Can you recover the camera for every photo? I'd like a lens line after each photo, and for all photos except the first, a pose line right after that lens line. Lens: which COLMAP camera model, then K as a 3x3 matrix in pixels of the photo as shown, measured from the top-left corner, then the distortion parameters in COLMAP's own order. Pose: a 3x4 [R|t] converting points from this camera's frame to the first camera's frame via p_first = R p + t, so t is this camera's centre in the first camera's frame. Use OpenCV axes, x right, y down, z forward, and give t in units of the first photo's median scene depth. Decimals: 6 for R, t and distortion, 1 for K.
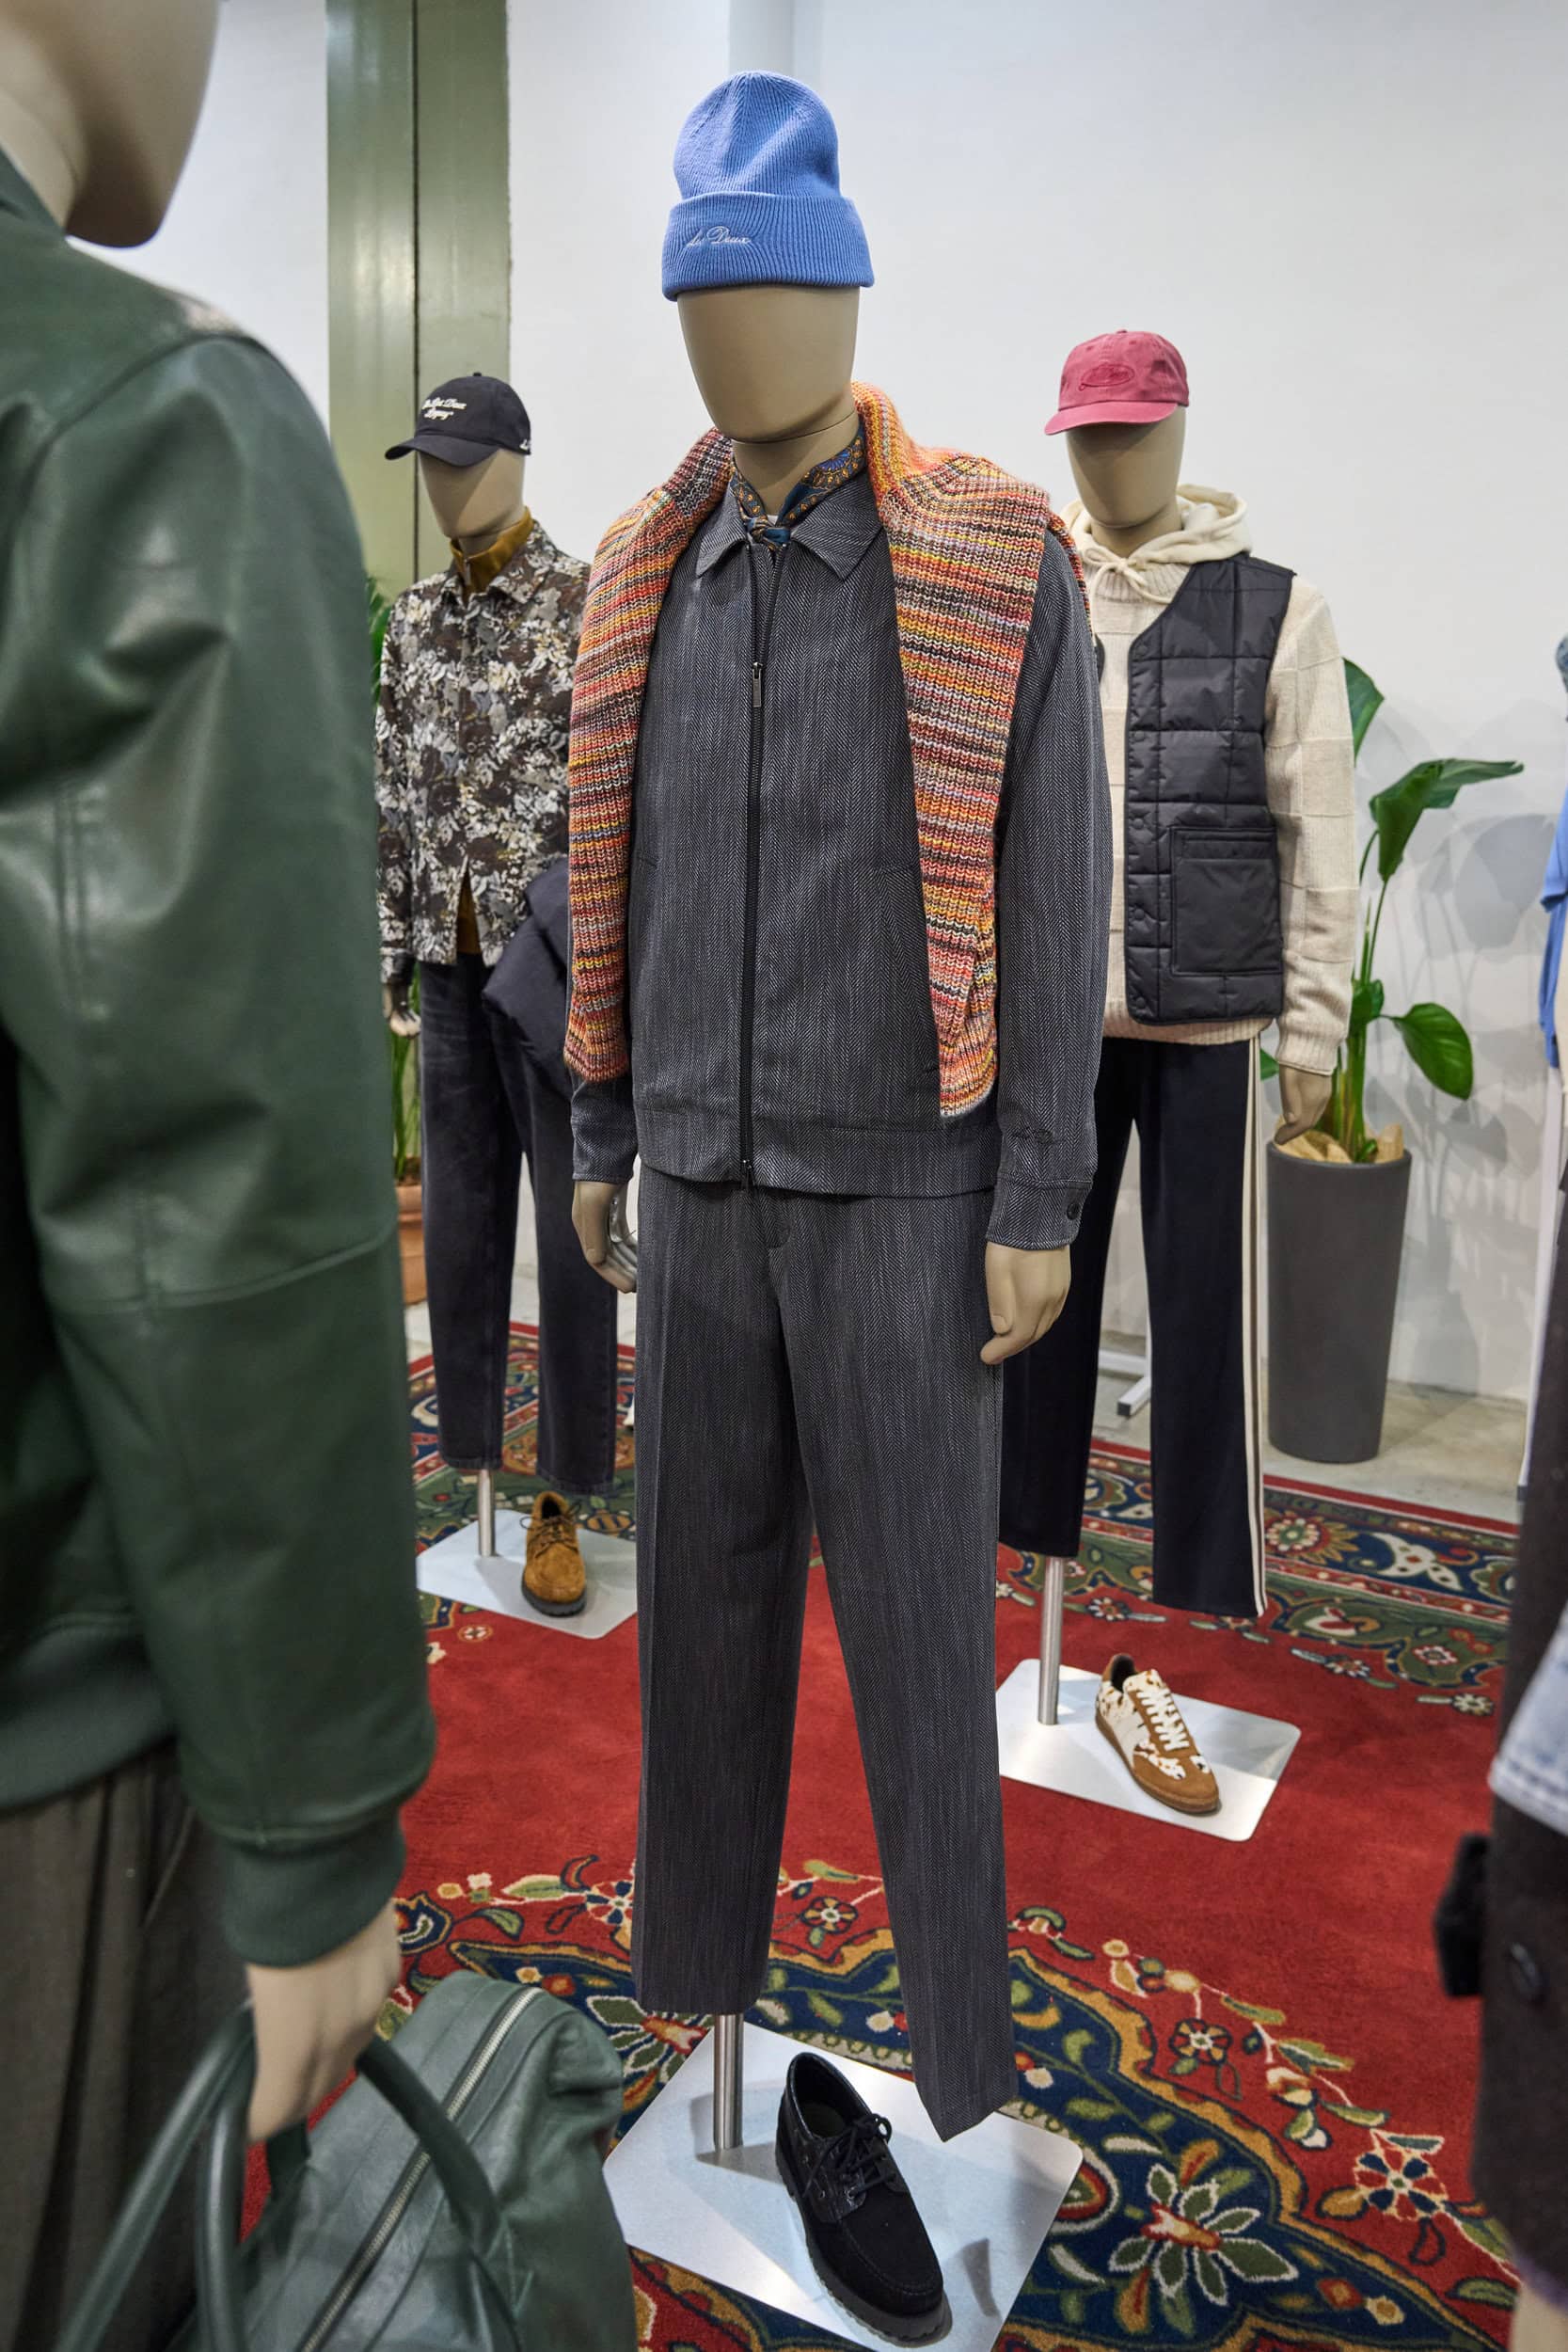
lens RADIAL K [[1968.8, 0, 784.0], [0, 1968.8, 1082.2], [0, 0, 1]] dist [-0.063583, 0.075347]
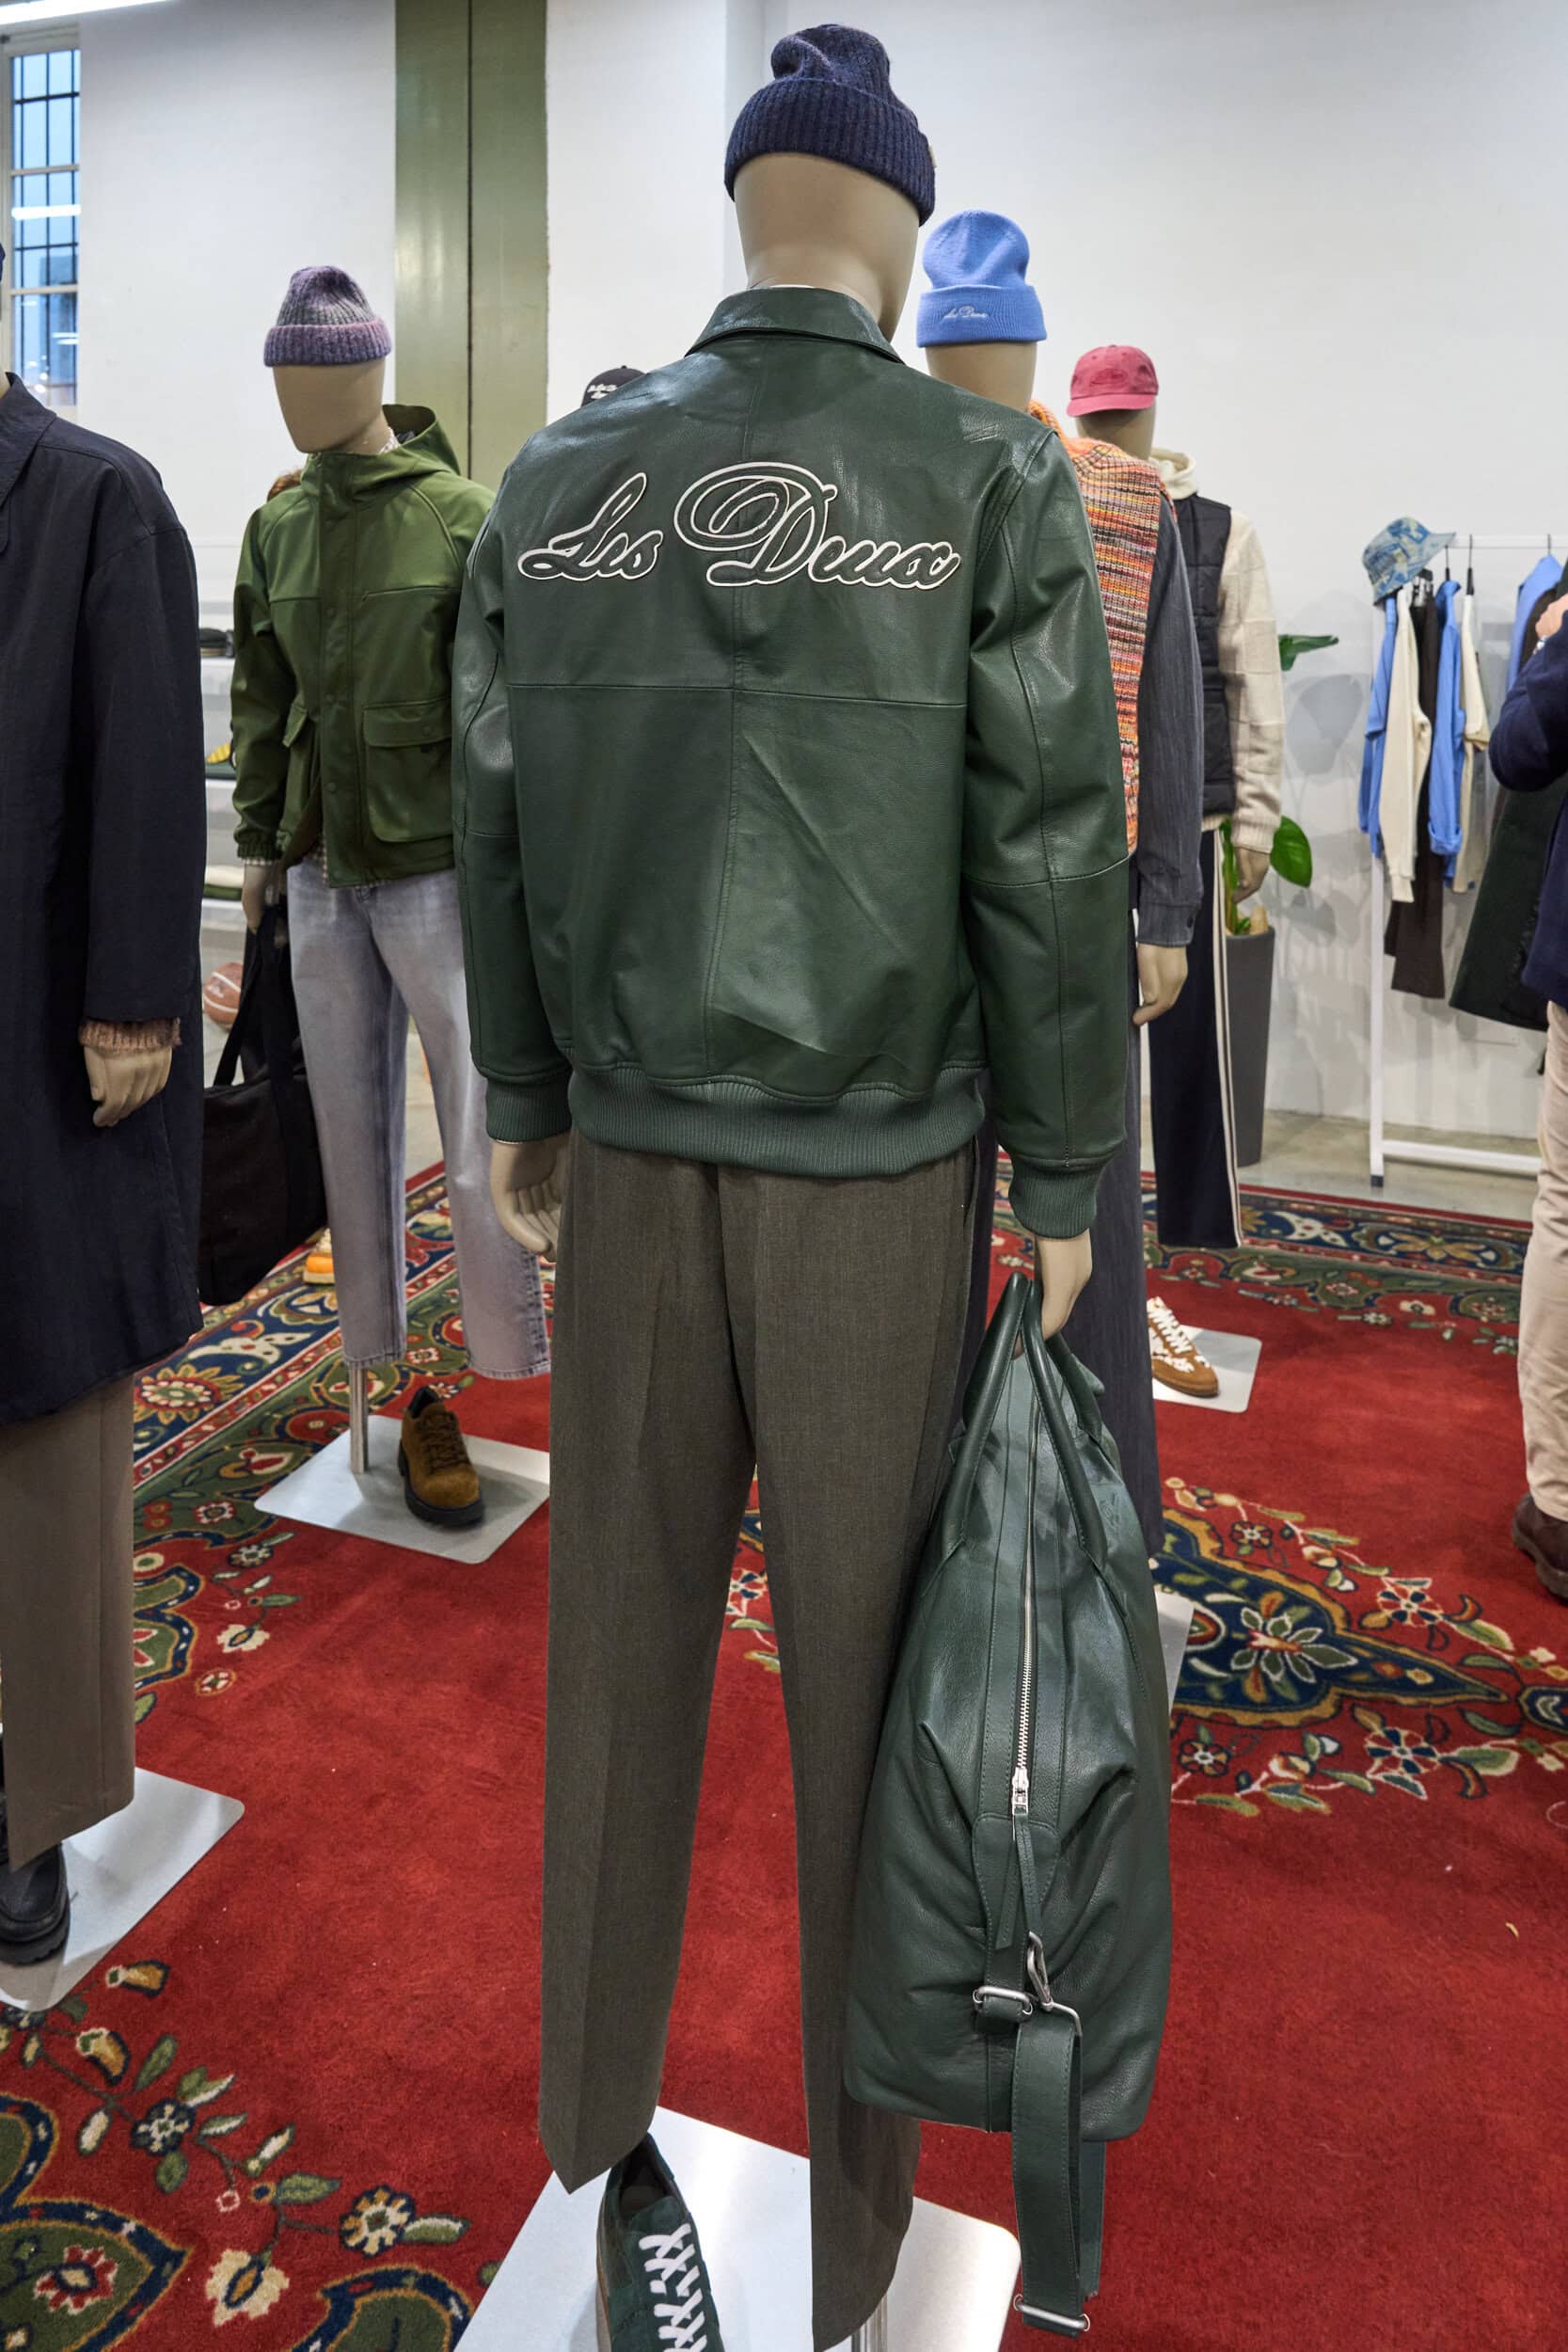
lens RADIAL K [[1732.9, 0, 792.9], [0, 1732.9, 783.6], [0, 0, 1]] dist [0.007025, -0.004321]
pose [[0.993013, -0.026383, 0.115020, -0.244998], [0.036237, 0.995769, -0.084448, 0.046749], [-0.112305, 0.088026, 0.989767, -0.252116]]
